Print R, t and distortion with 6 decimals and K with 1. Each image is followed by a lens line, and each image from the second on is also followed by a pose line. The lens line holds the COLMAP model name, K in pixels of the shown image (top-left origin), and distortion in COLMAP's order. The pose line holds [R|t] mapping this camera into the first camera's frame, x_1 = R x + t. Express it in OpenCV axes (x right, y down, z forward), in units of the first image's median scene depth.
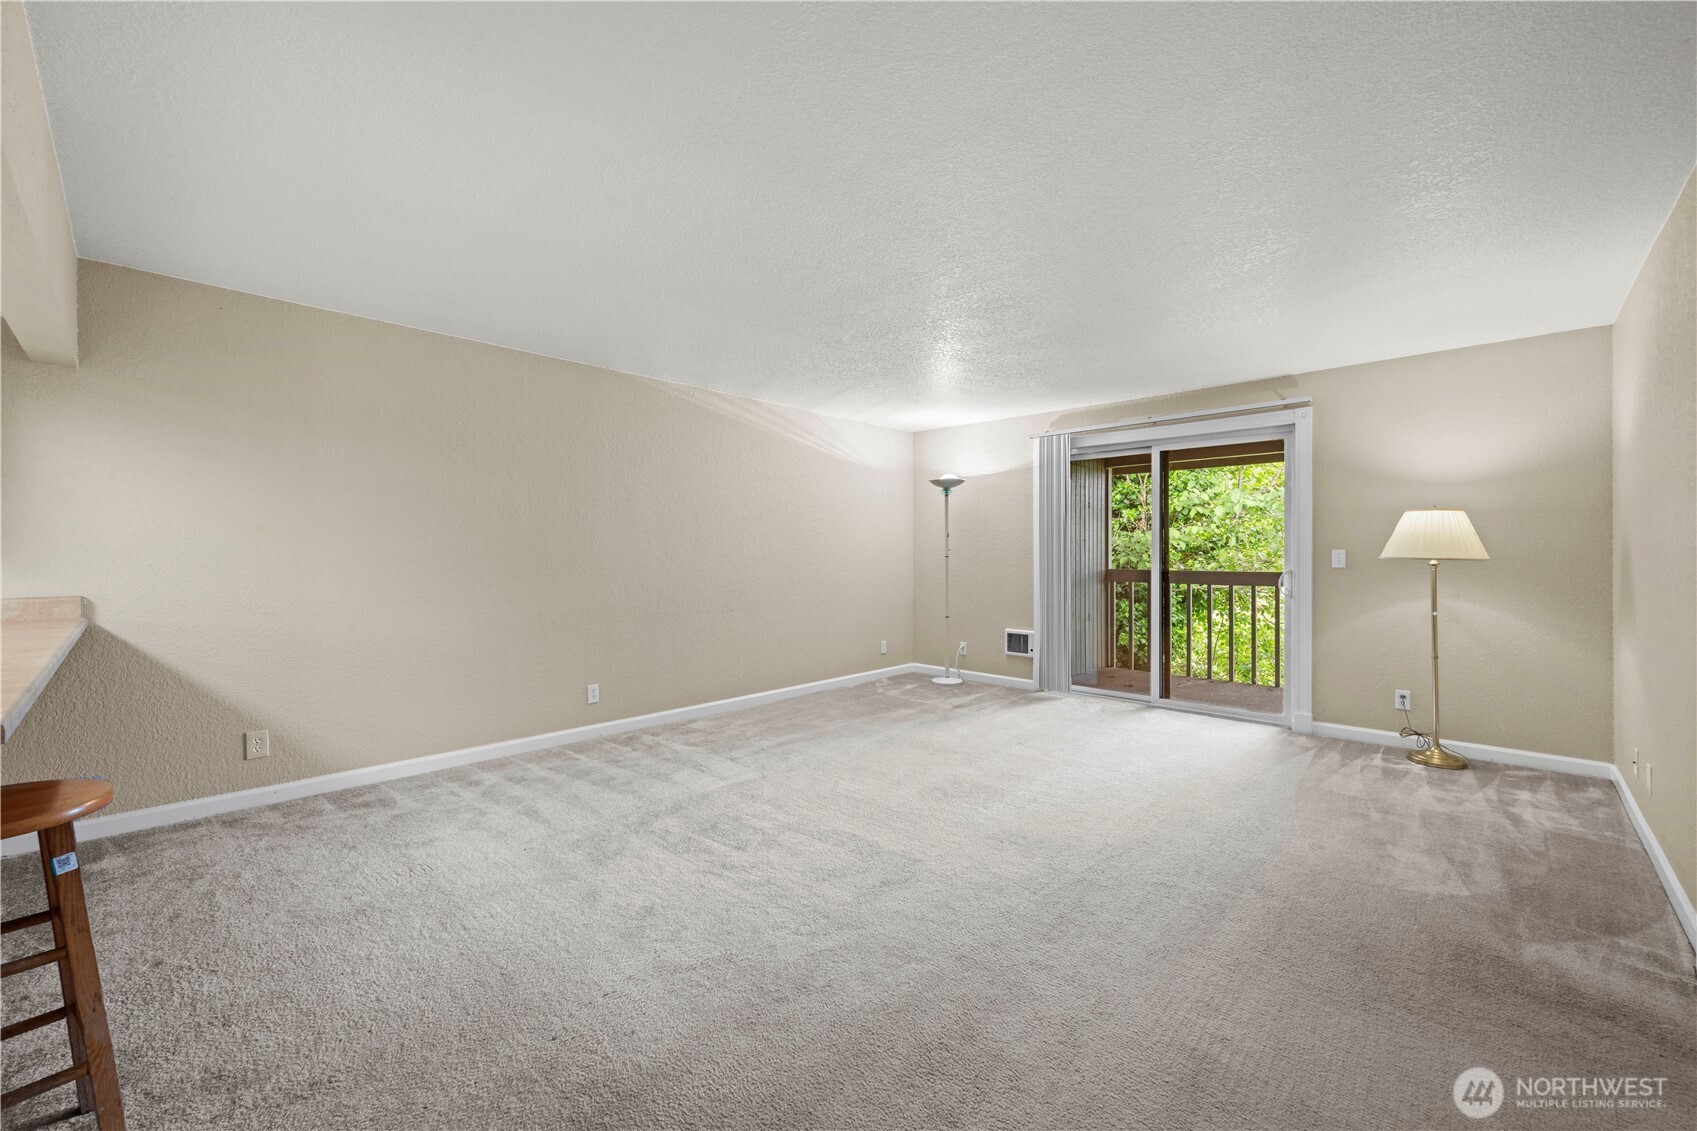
lens RADIAL K [[673.9, 0, 859.7], [0, 673.9, 550.6], [0, 0, 1]] dist [-0.001124, 0.000177]
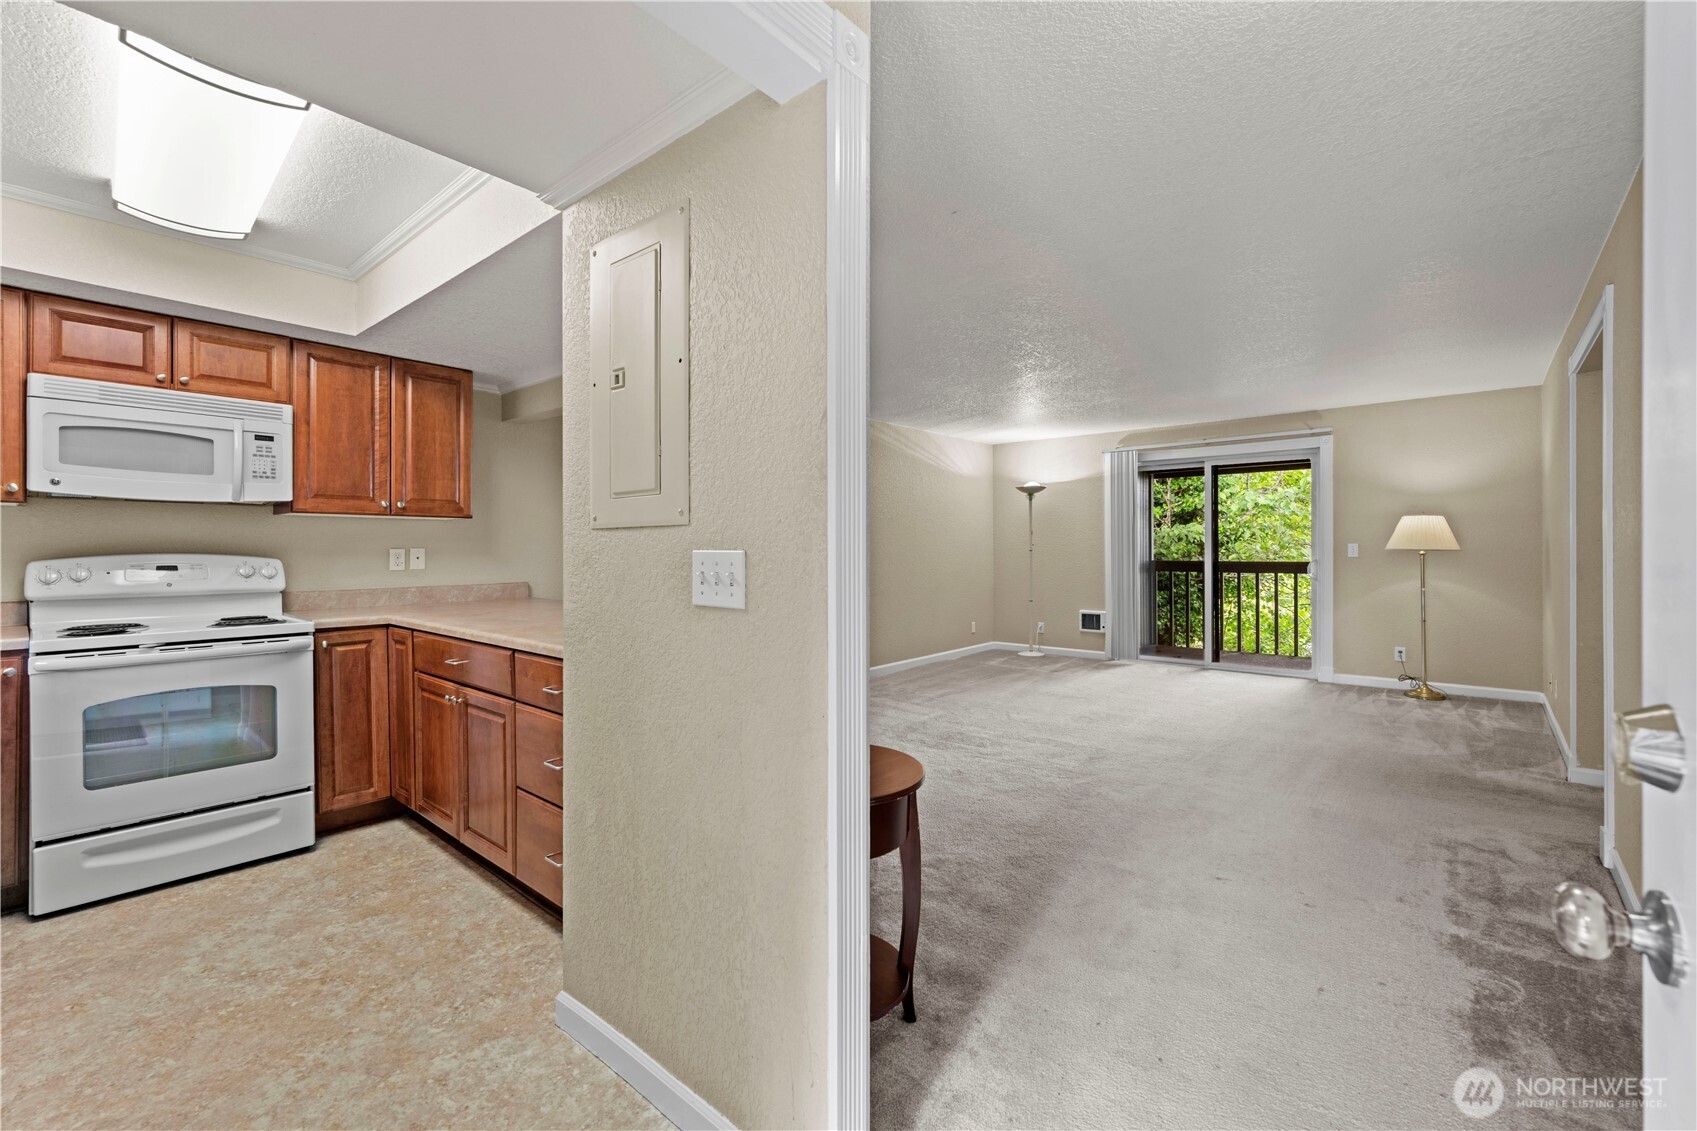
lens RADIAL K [[721.0, 0, 857.3], [0, 721.0, 549.8], [0, 0, 1]] dist [-0.004425, -0.000066]
pose [[0.998763, -0.006157, 0.049338, -0.343298], [0.005839, 0.999961, 0.006590, -0.004270], [-0.049376, -0.006294, 0.998760, -0.377468]]
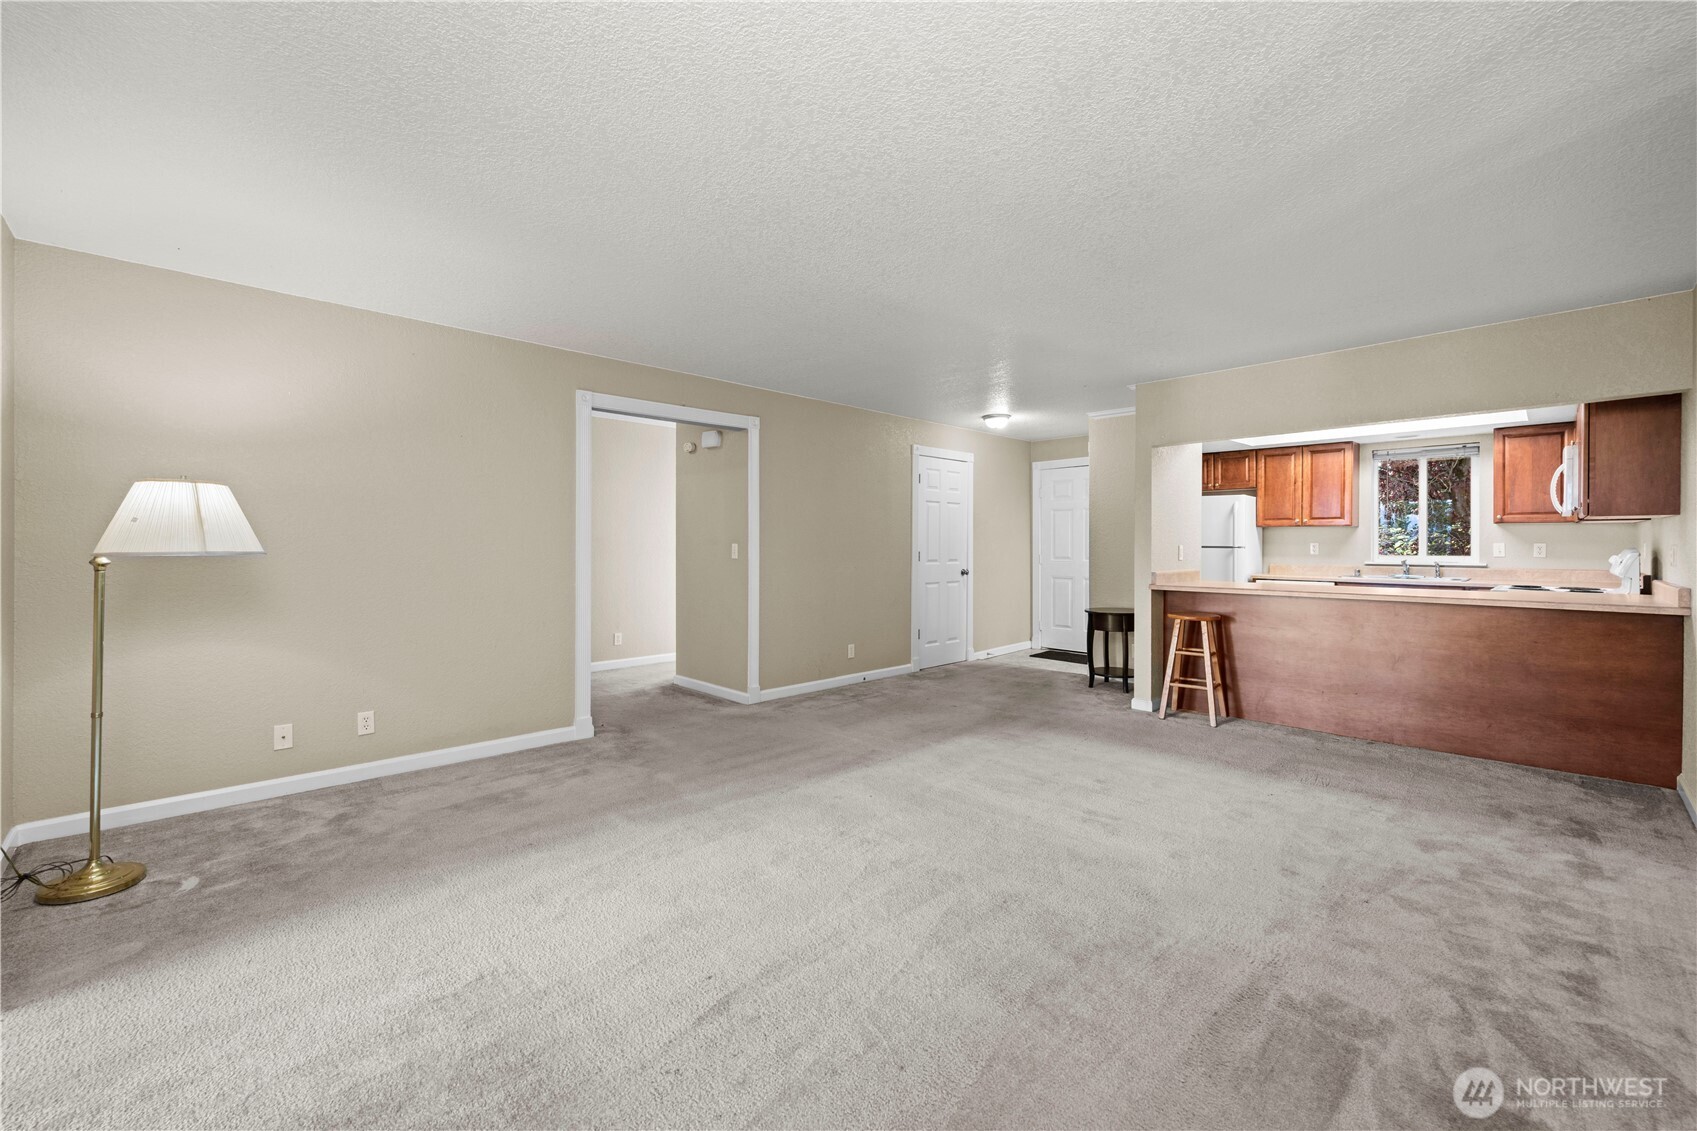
lens RADIAL K [[673.9, 0, 841.0], [0, 673.9, 546.3], [0, 0, 1]] dist [-0.001124, 0.000177]
pose [[-0.997423, -0.004746, 0.071586, 0.115181], [-0.004485, 0.999983, 0.003810, -0.000843], [-0.071603, 0.003479, -0.997427, 1.446669]]
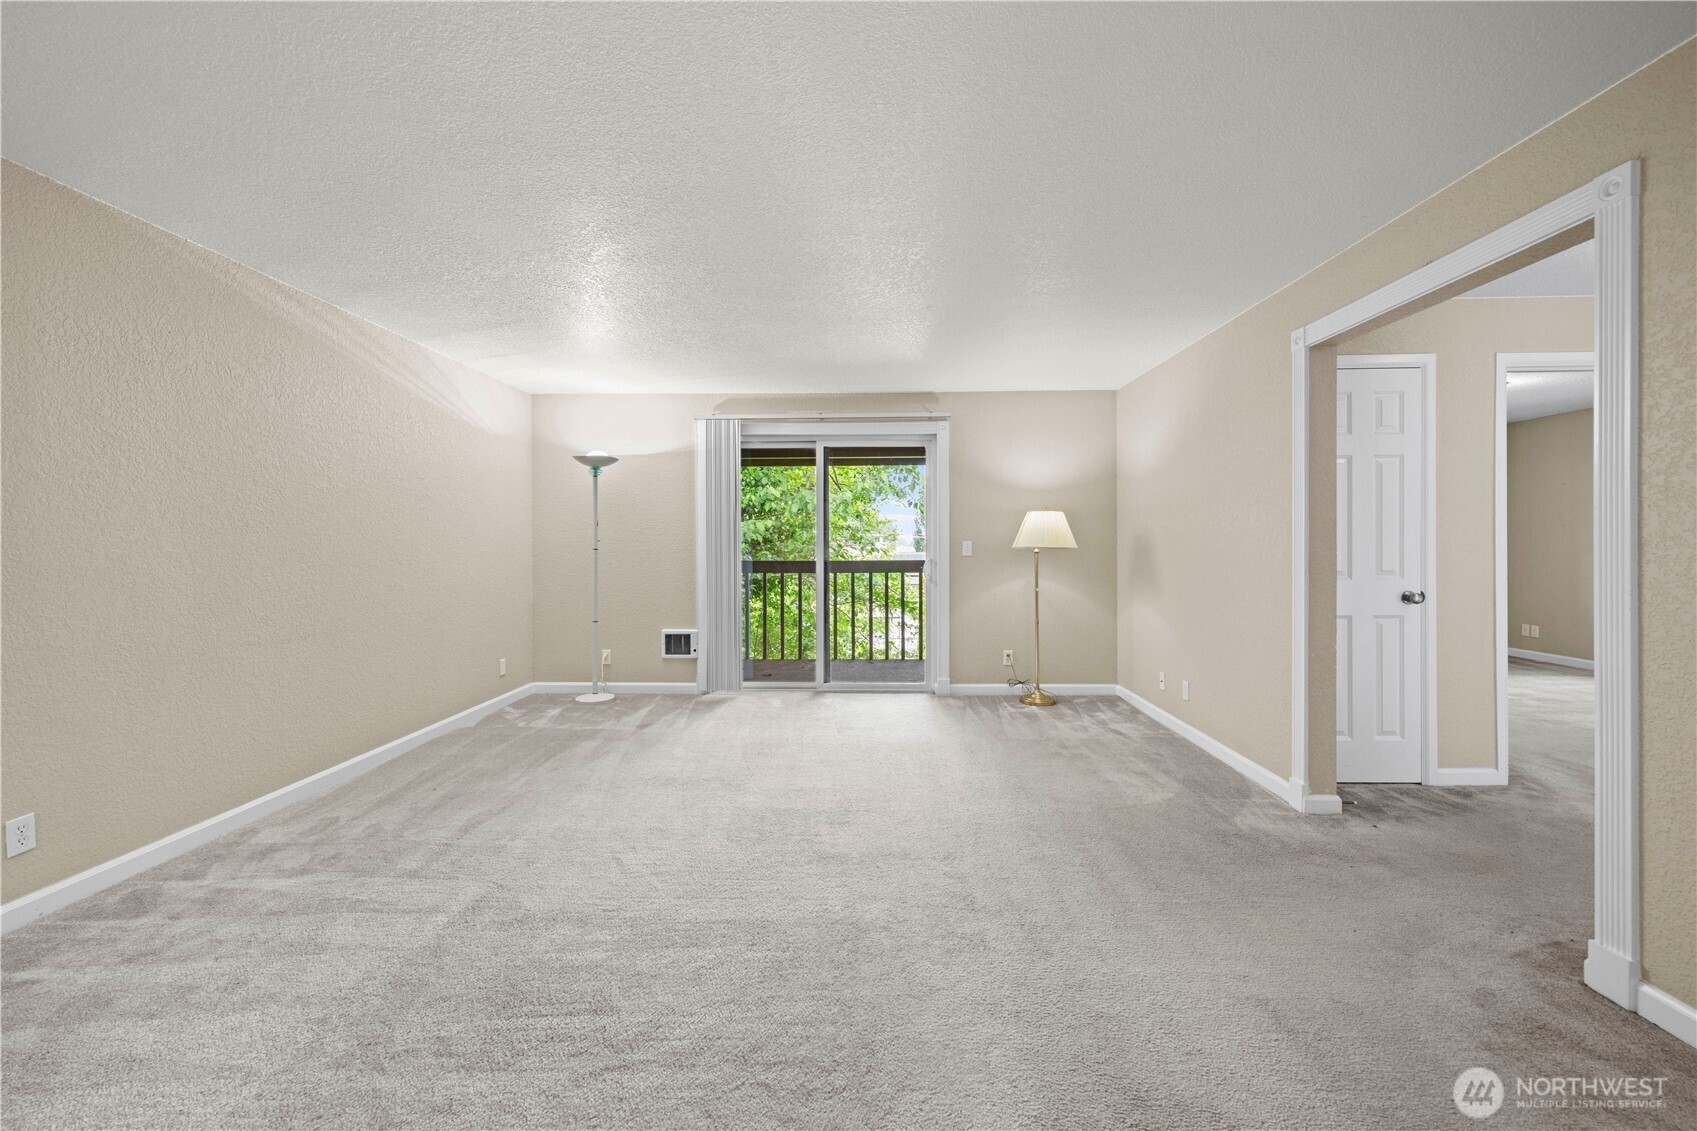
lens RADIAL K [[673.9, 0, 842.0], [0, 673.9, 548.8], [0, 0, 1]] dist [-0.001124, 0.000177]
pose [[0.747533, -0.007131, 0.664187, -0.278700], [0.001007, 0.999953, 0.009602, 0.000391], [-0.664224, -0.006509, 0.747505, 0.244345]]
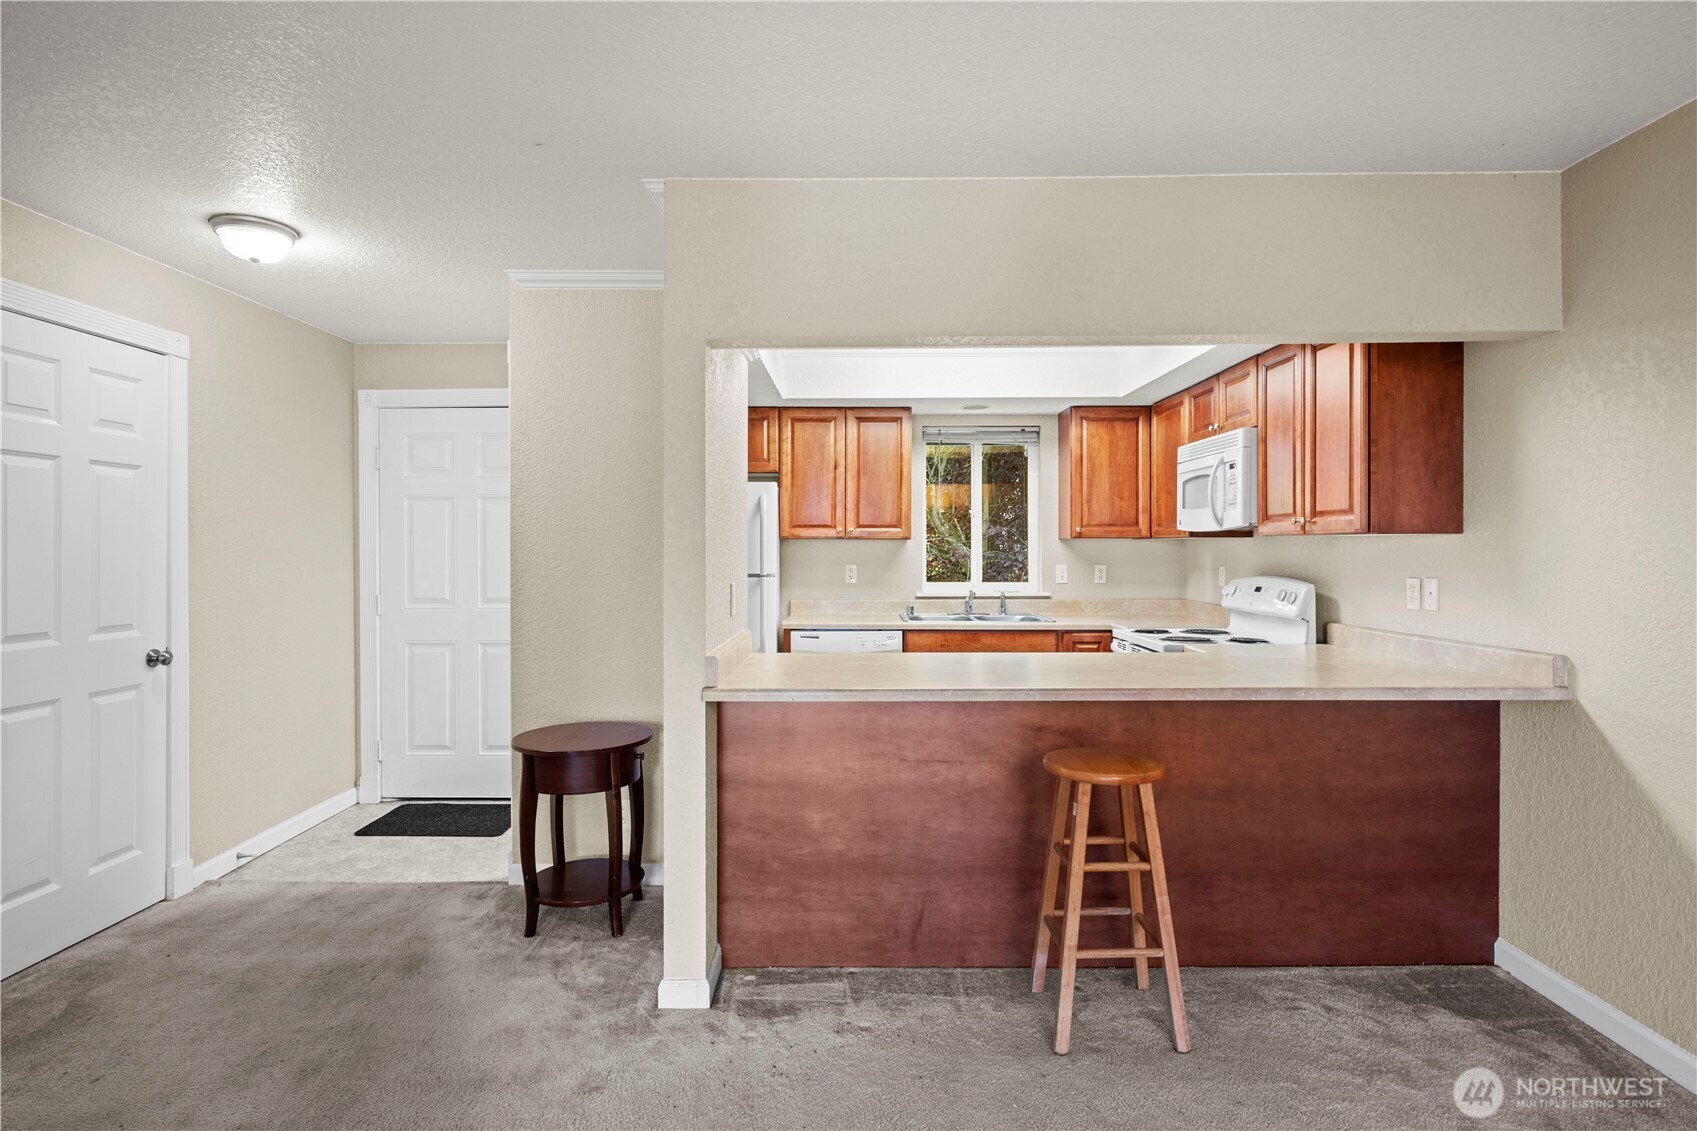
lens RADIAL K [[867.9, 0, 836.3], [0, 867.9, 548.9], [0, 0, 1]] dist [-0.003396, -0.002928]
pose [[-0.746343, -0.002466, -0.665557, -0.006254], [0.000760, 0.999989, -0.004557, -0.025343], [0.665561, -0.003907, -0.746333, 0.753923]]
